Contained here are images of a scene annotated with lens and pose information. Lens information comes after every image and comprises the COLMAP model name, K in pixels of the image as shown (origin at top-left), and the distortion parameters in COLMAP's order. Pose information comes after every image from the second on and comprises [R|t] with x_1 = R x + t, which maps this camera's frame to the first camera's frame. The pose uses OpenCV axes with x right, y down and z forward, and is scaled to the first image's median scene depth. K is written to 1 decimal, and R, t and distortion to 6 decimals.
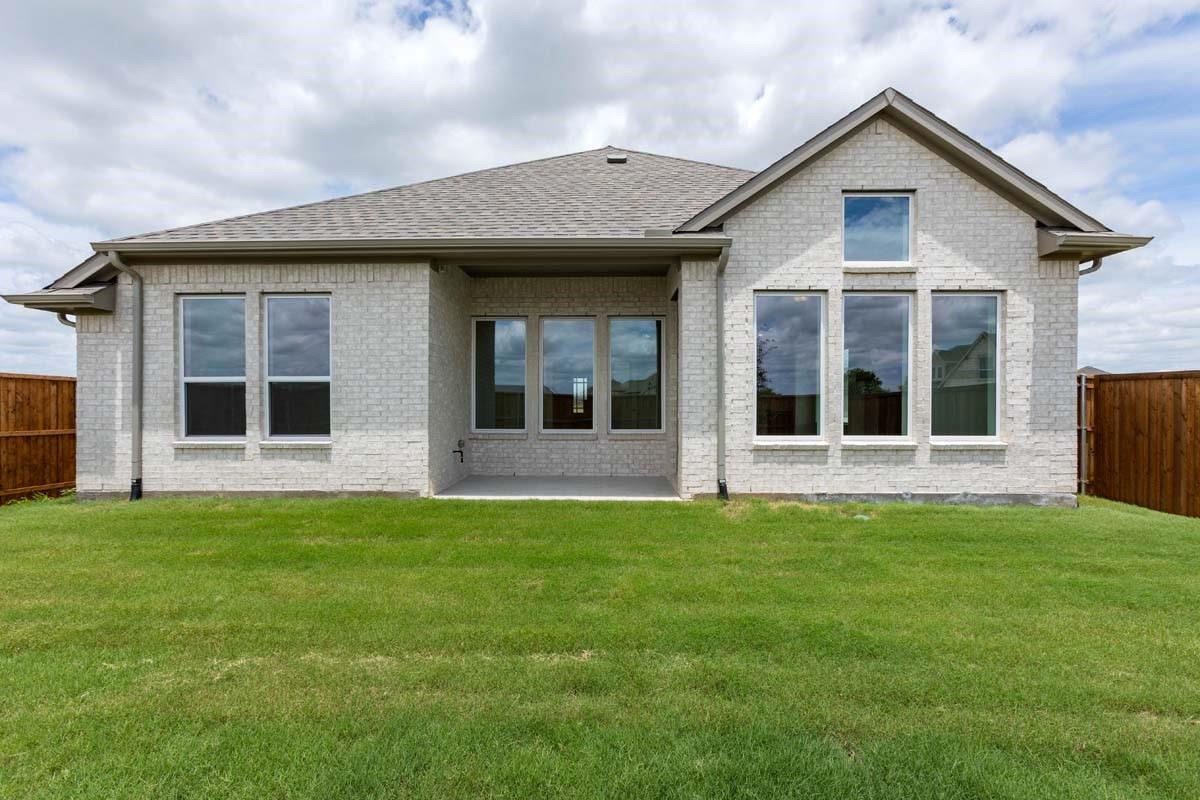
lens RADIAL K [[534.5, 0, 606.3], [0, 534.5, 402.2], [0, 0, 1]] dist [-0.003485, 0.008129]
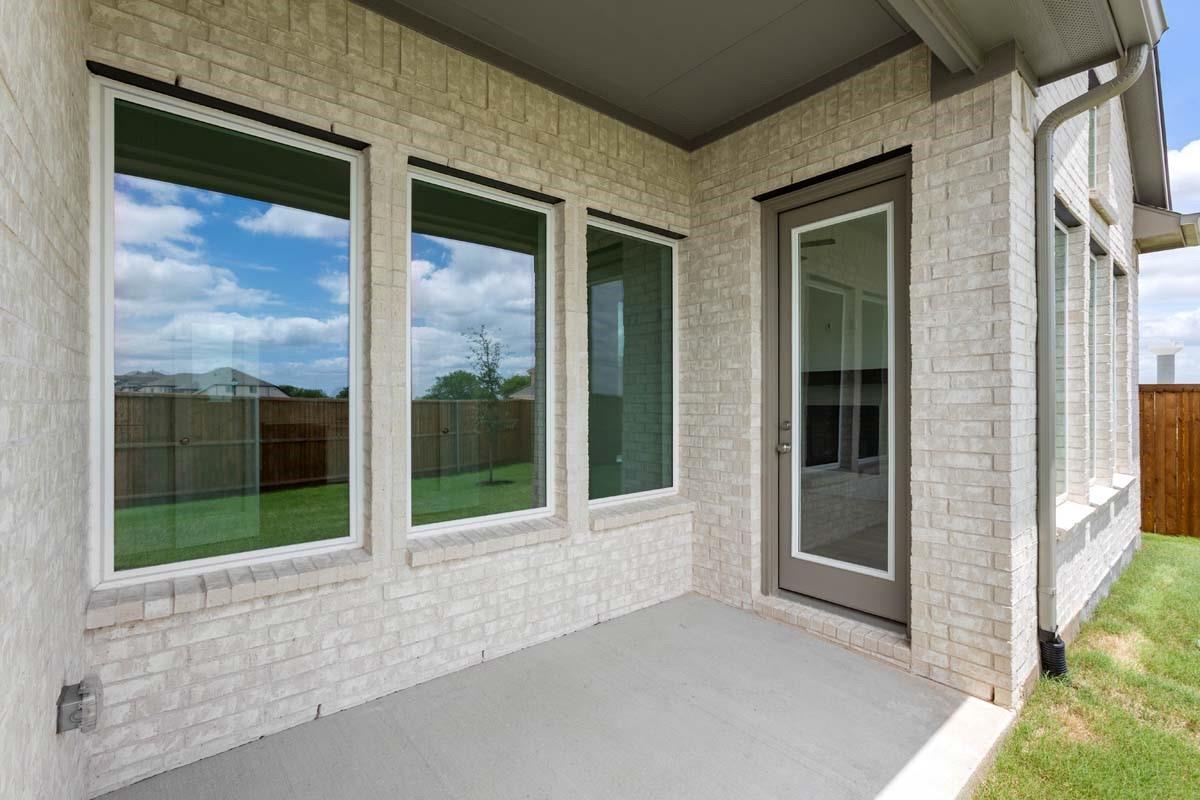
lens RADIAL K [[534.5, 0, 606.3], [0, 534.5, 402.2], [0, 0, 1]] dist [-0.003485, 0.008129]
pose [[0.752679, -0.003721, 0.658377, -0.253052], [0.006381, 0.999978, -0.001643, -0.022490], [-0.658357, 0.005438, 0.752686, 0.735964]]
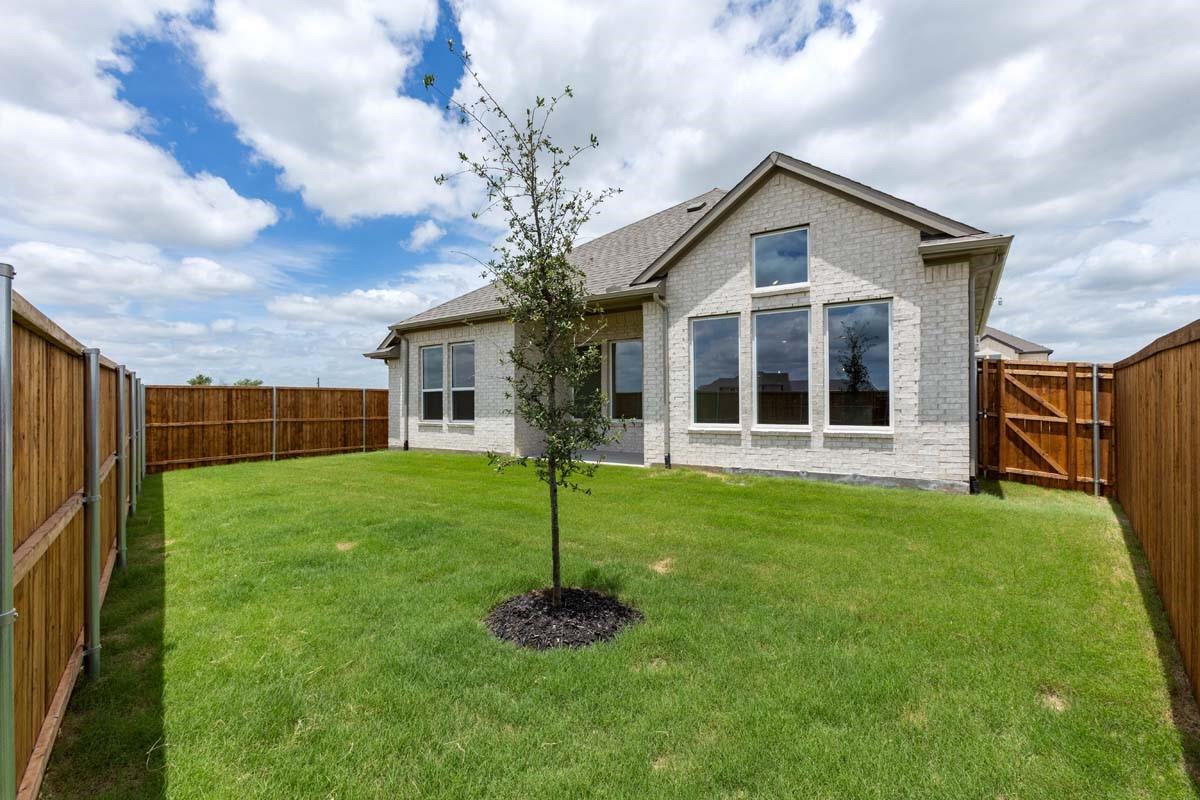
lens RADIAL K [[534.5, 0, 606.3], [0, 534.5, 402.2], [0, 0, 1]] dist [-0.003485, 0.008129]
pose [[0.838328, -0.008028, -0.545107, 0.850776], [0.002663, 0.999940, -0.010630, 0.022816], [0.545159, 0.007460, 0.838299, -0.272747]]
